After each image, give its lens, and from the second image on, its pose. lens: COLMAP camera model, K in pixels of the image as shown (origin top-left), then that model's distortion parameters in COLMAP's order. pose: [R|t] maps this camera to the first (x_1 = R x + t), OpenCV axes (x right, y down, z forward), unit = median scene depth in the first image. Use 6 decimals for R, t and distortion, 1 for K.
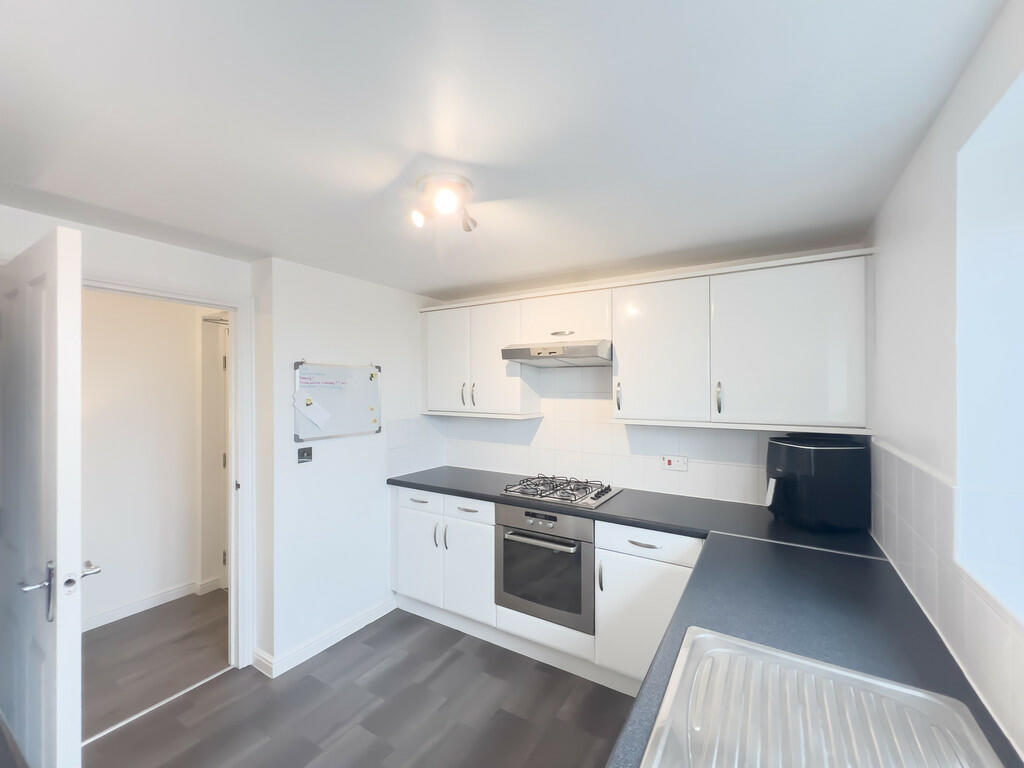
lens RADIAL K [[420.7, 0, 511.4], [0, 420.7, 385.9], [0, 0, 1]] dist [-0.000957, 0.000055]
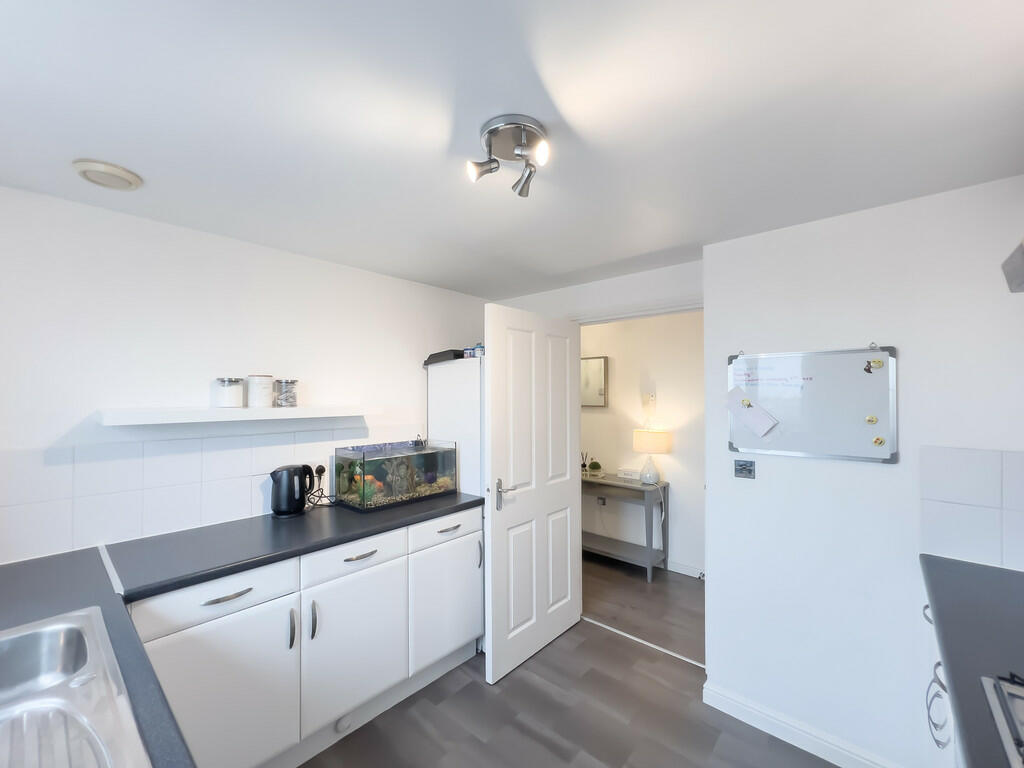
lens RADIAL K [[420.7, 0, 506.8], [0, 420.7, 393.5], [0, 0, 1]] dist [-0.000957, 0.000055]
pose [[-0.175866, -0.008386, -0.984378, 0.721868], [0.000821, 0.999962, -0.008666, 0.044924], [0.984414, -0.002332, -0.175853, 1.262406]]
